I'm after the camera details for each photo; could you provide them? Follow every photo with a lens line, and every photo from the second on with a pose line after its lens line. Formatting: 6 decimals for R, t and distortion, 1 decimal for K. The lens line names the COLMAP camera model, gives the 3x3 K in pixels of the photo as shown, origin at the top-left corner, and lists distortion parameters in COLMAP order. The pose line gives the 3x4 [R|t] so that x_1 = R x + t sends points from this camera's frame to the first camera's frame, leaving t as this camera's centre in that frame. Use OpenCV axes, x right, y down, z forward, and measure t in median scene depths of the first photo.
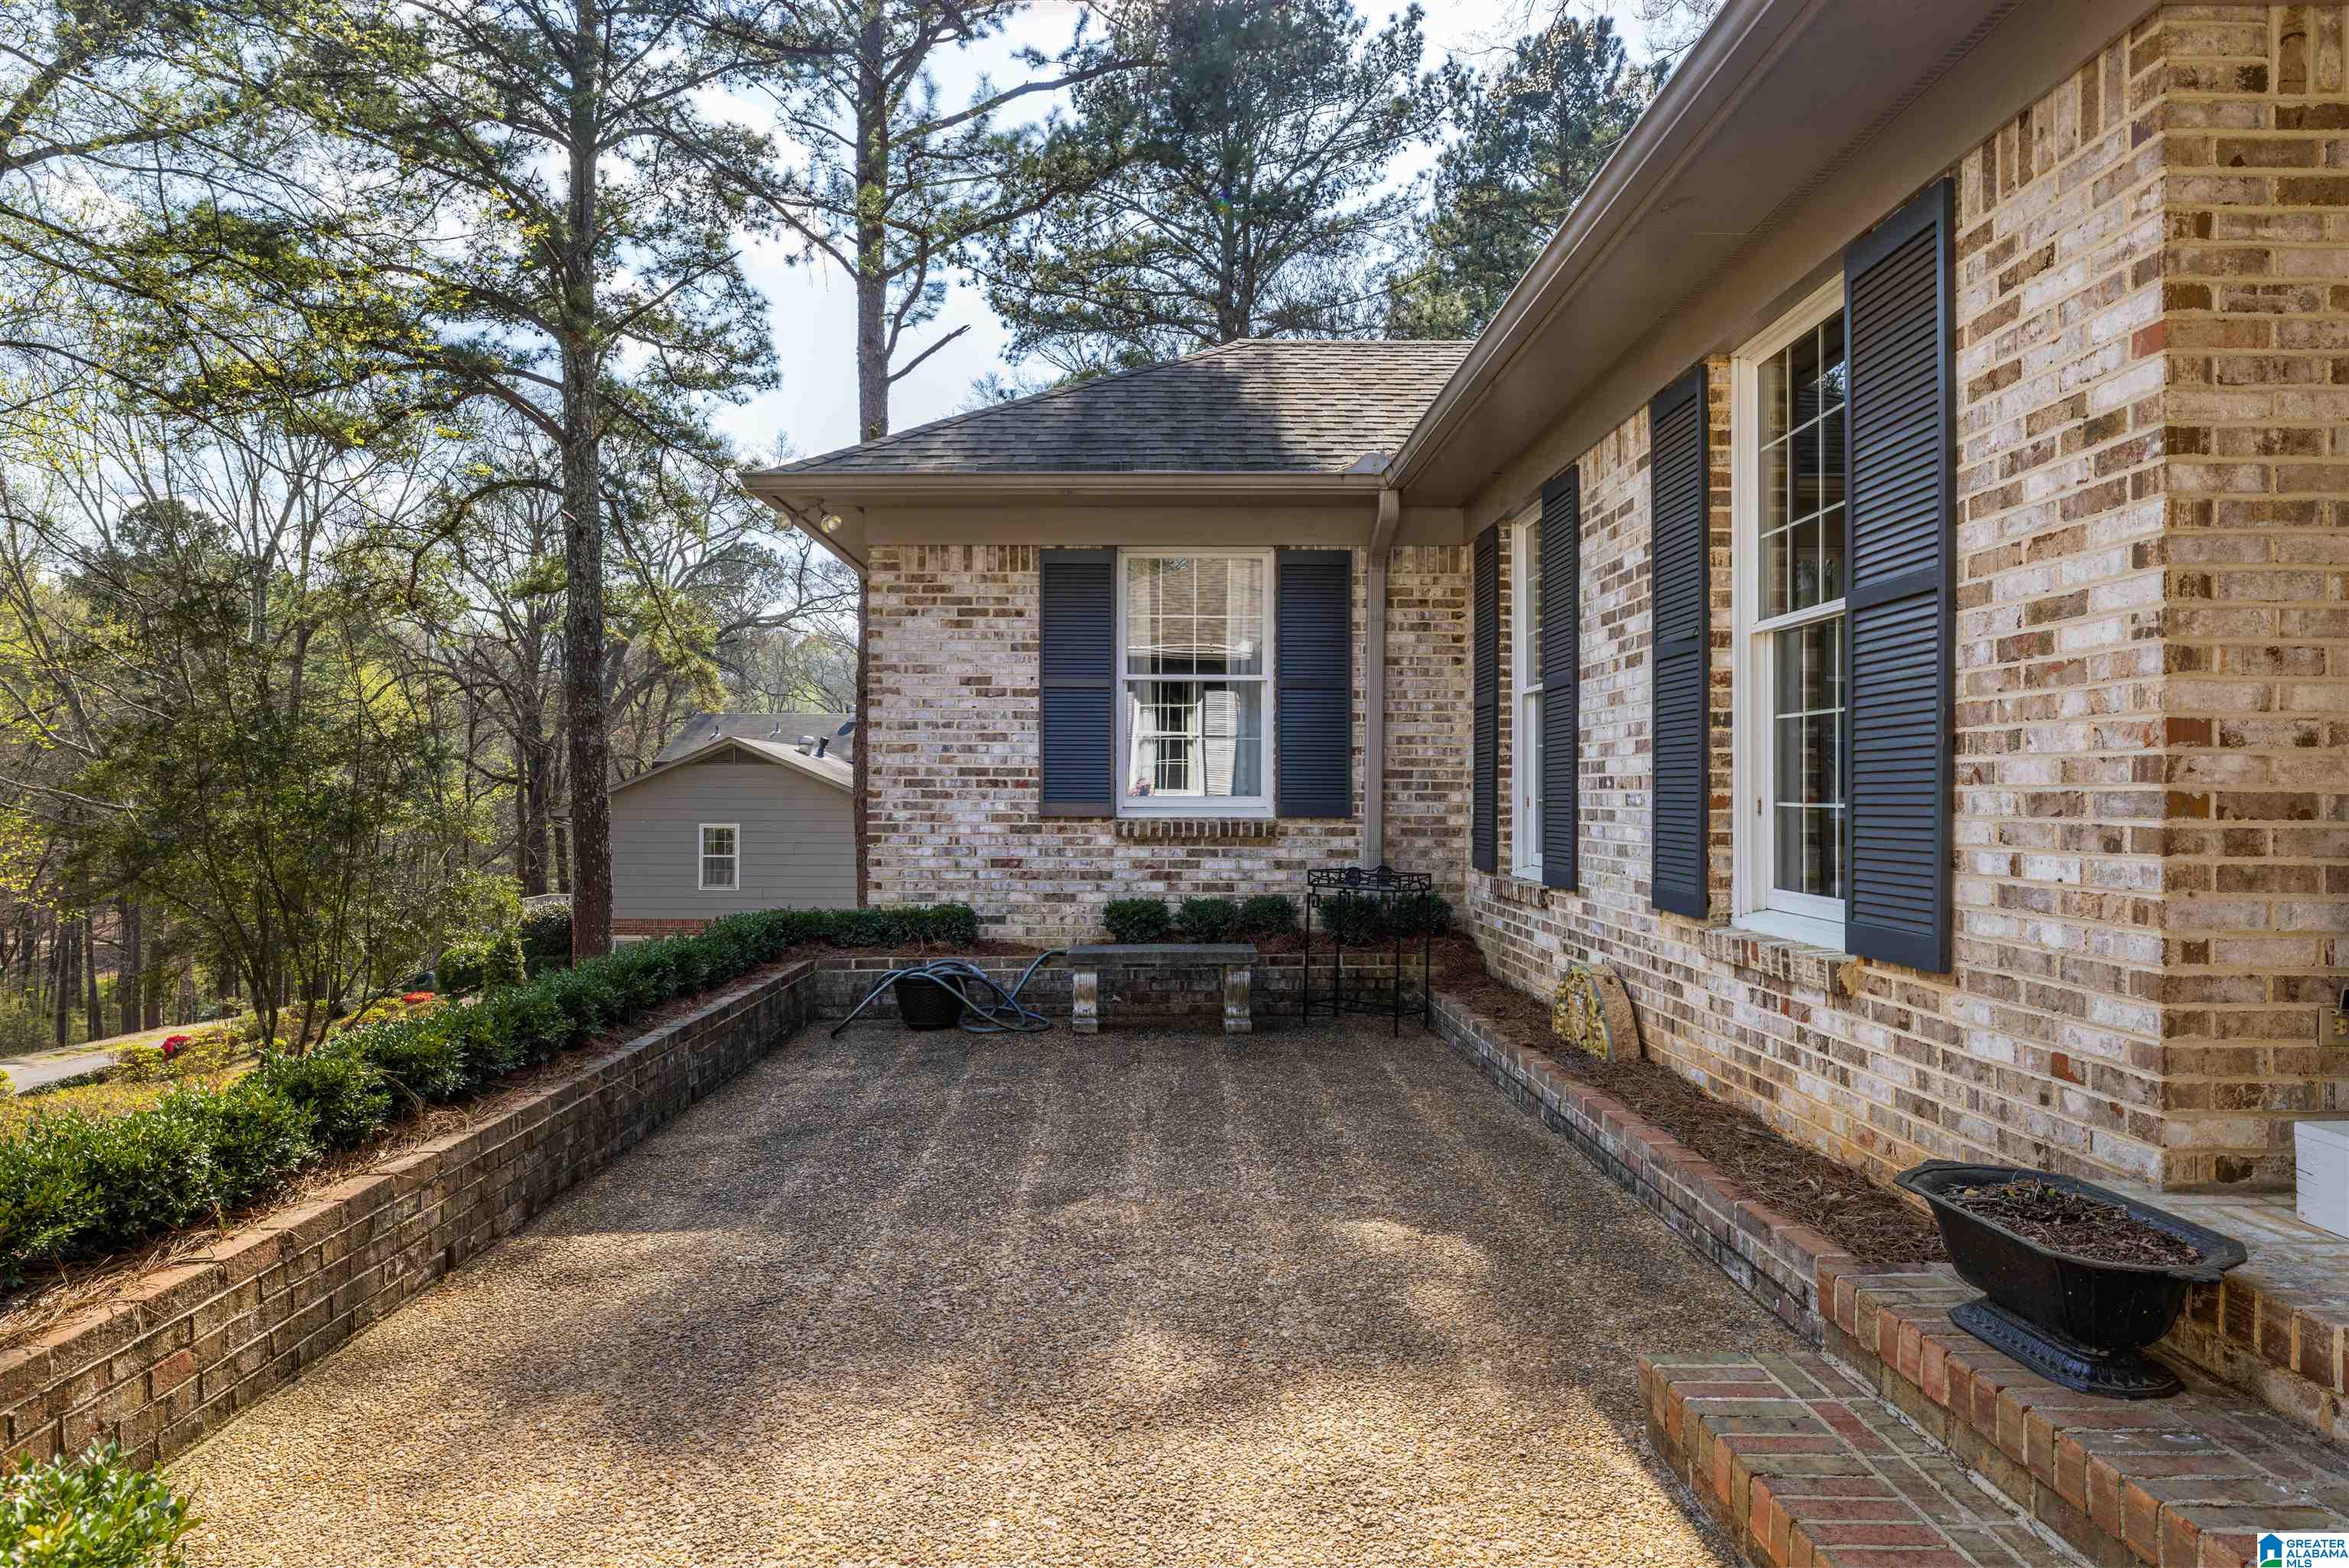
lens RADIAL K [[1379.7, 0, 1154.4], [0, 1379.7, 790.5], [0, 0, 1]] dist [-0.005591, 0.001014]
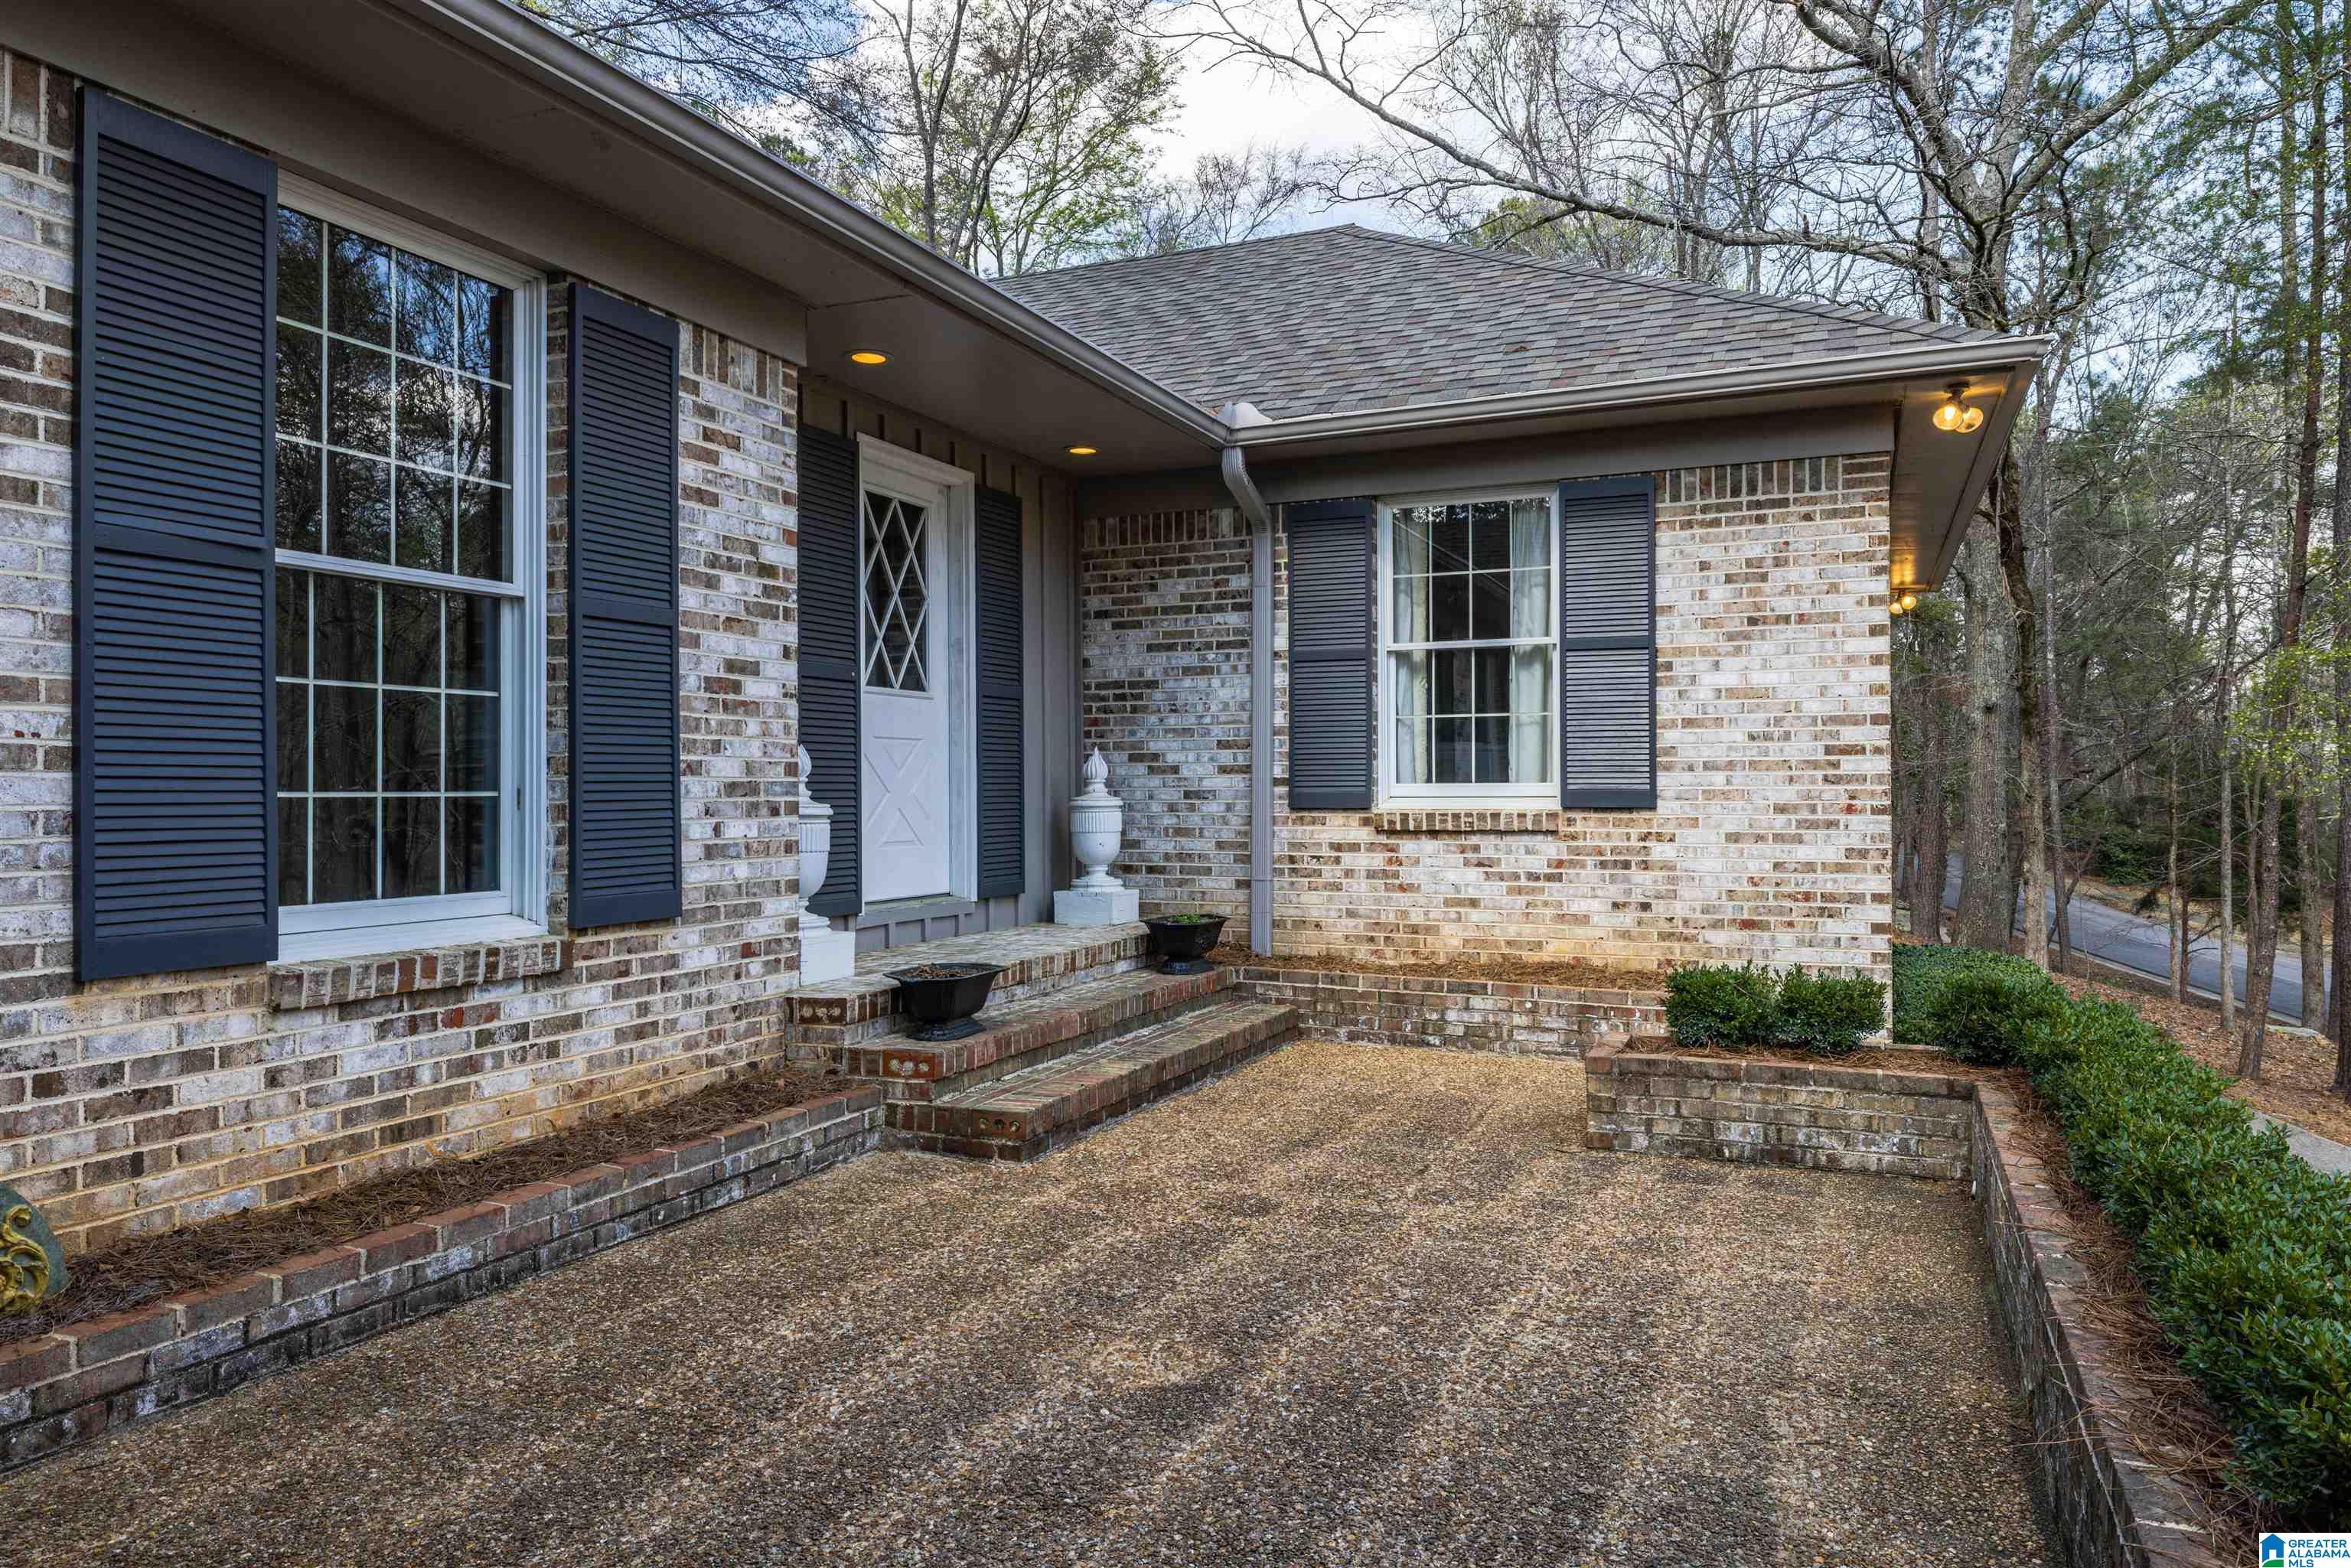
lens RADIAL K [[1592.4, 0, 1165.9], [0, 1592.4, 781.4], [0, 0, 1]] dist [-0.011443, 0.001254]
pose [[-0.916795, 0.001633, 0.399355, -0.347502], [-0.000718, 0.999983, -0.005737, 0.007426], [-0.399358, -0.005546, -0.916778, 1.611762]]
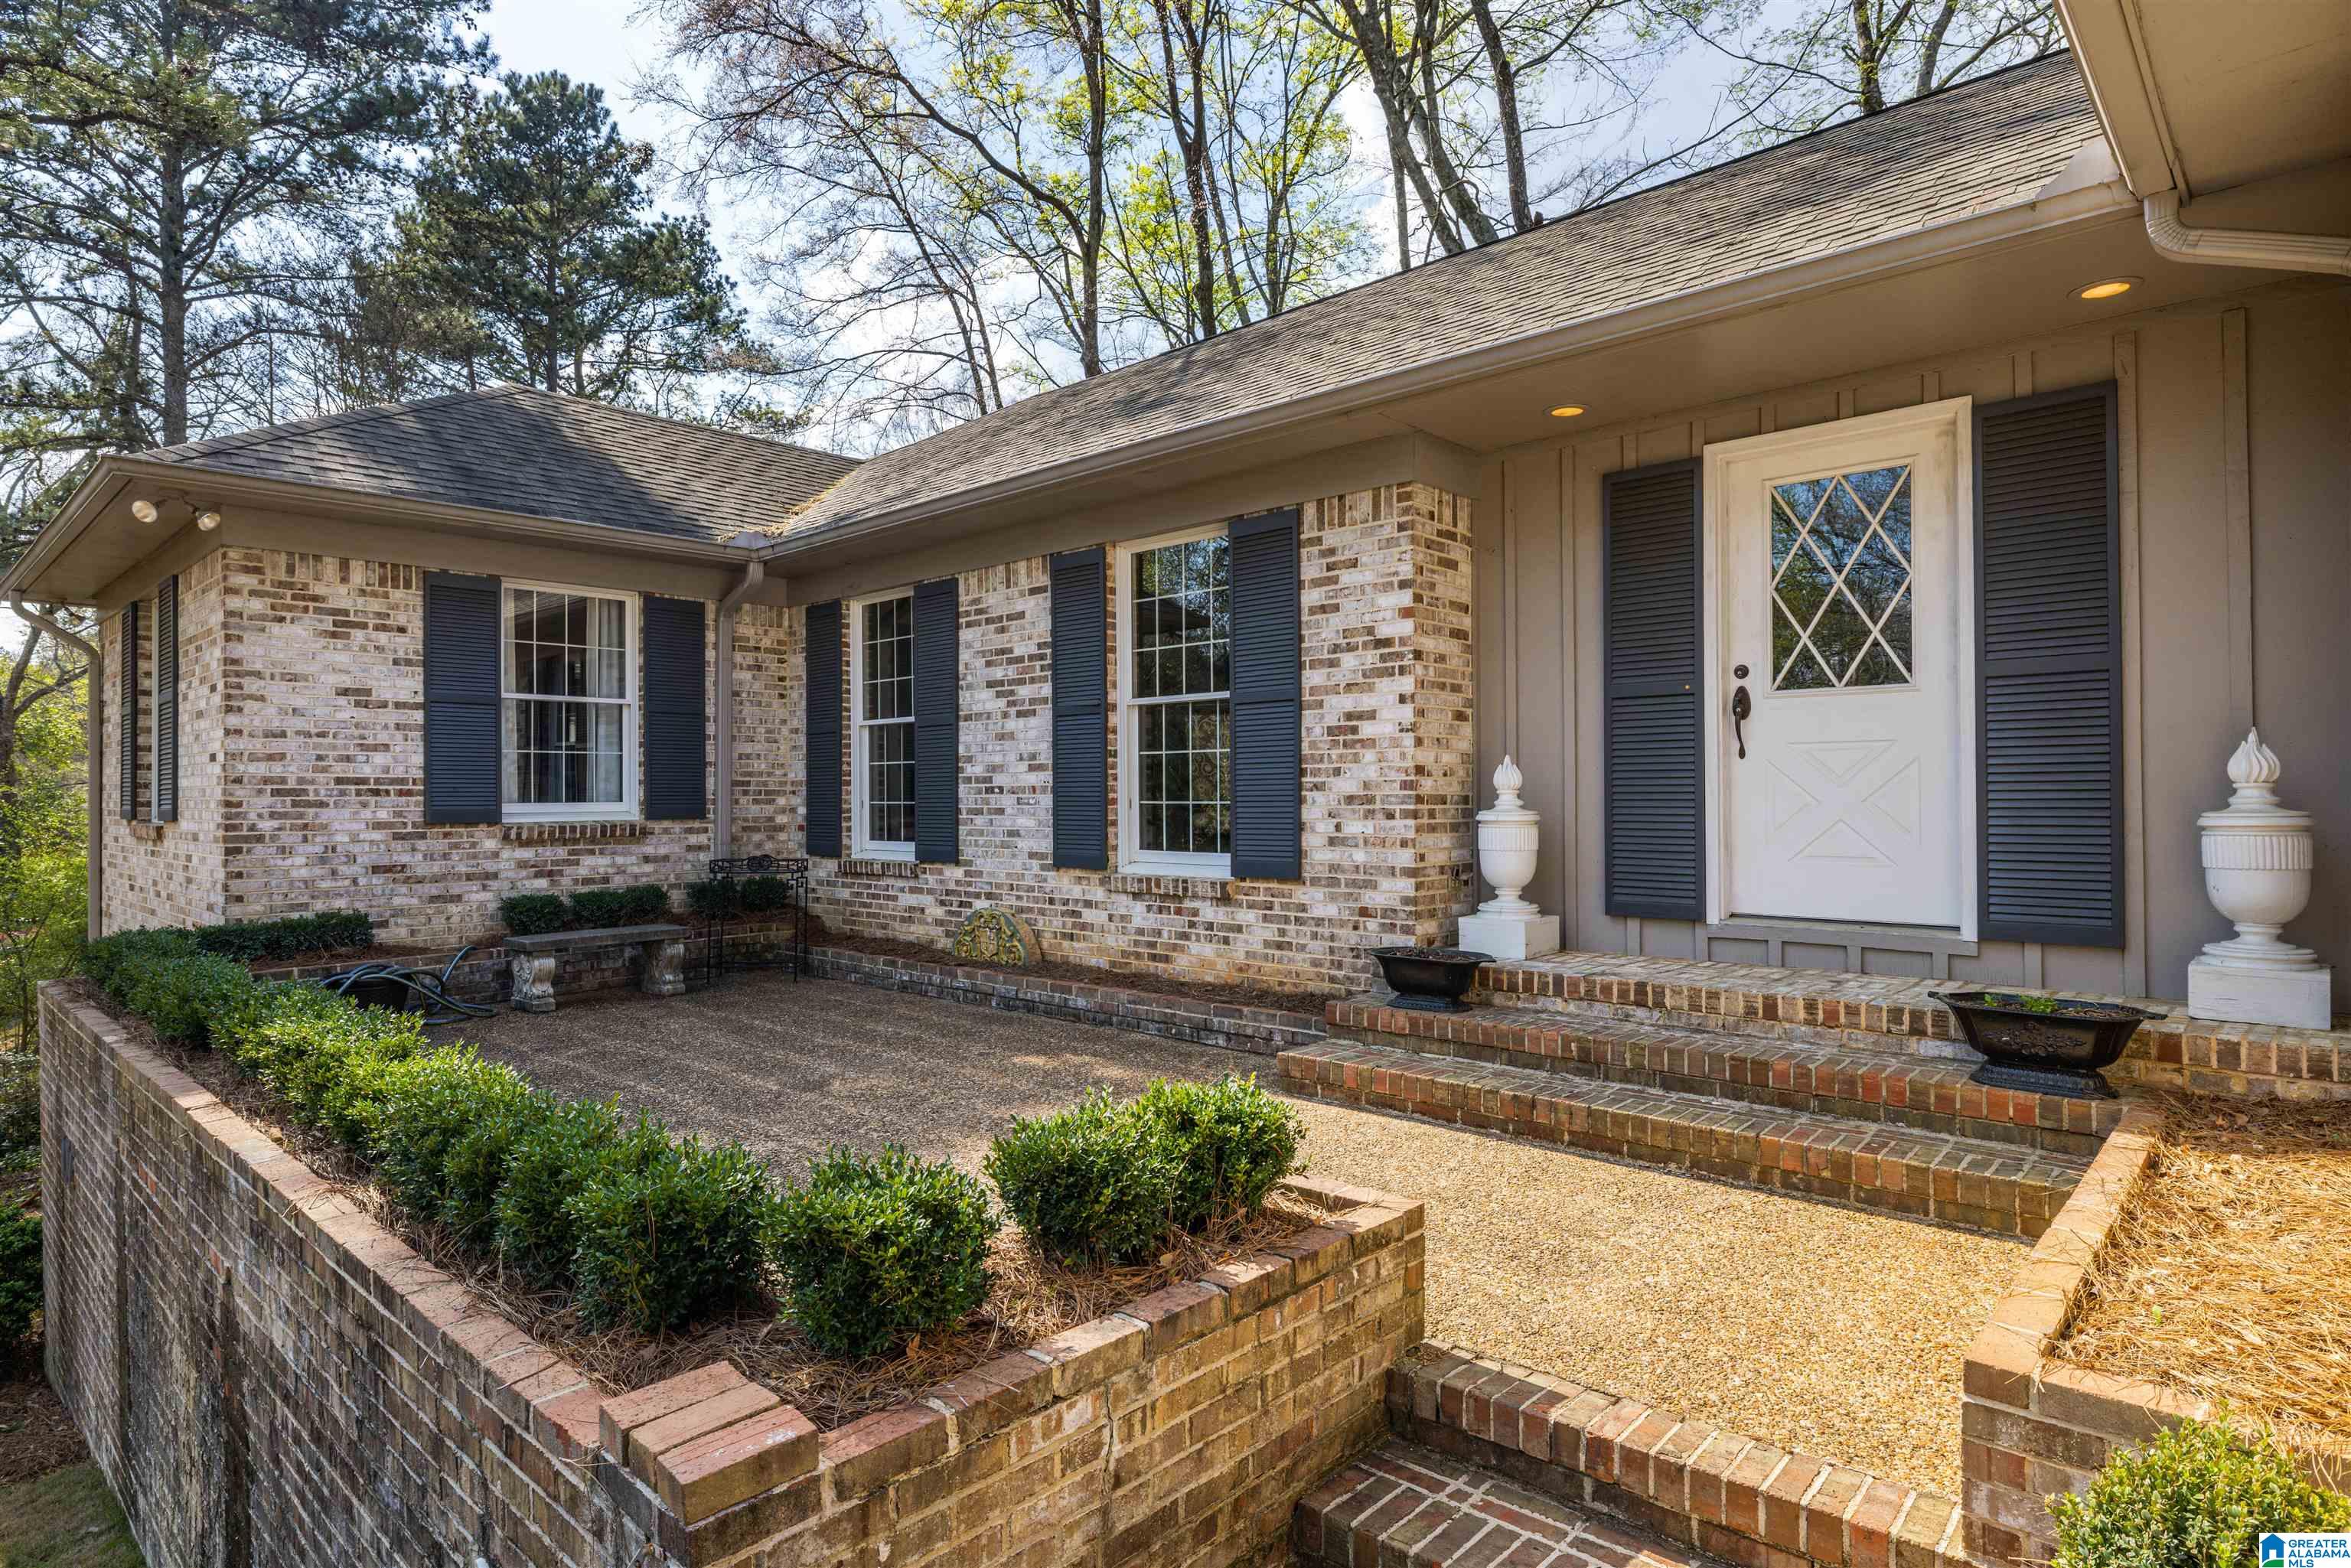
lens RADIAL K [[1263.8, 0, 1181.4], [0, 1263.8, 789.1], [0, 0, 1]] dist [-0.005435, -0.000009]
pose [[0.683341, -0.003239, 0.730092, -0.714361], [0.006157, 0.999980, -0.001327, -0.004666], [-0.730073, 0.005402, 0.683348, -0.153393]]
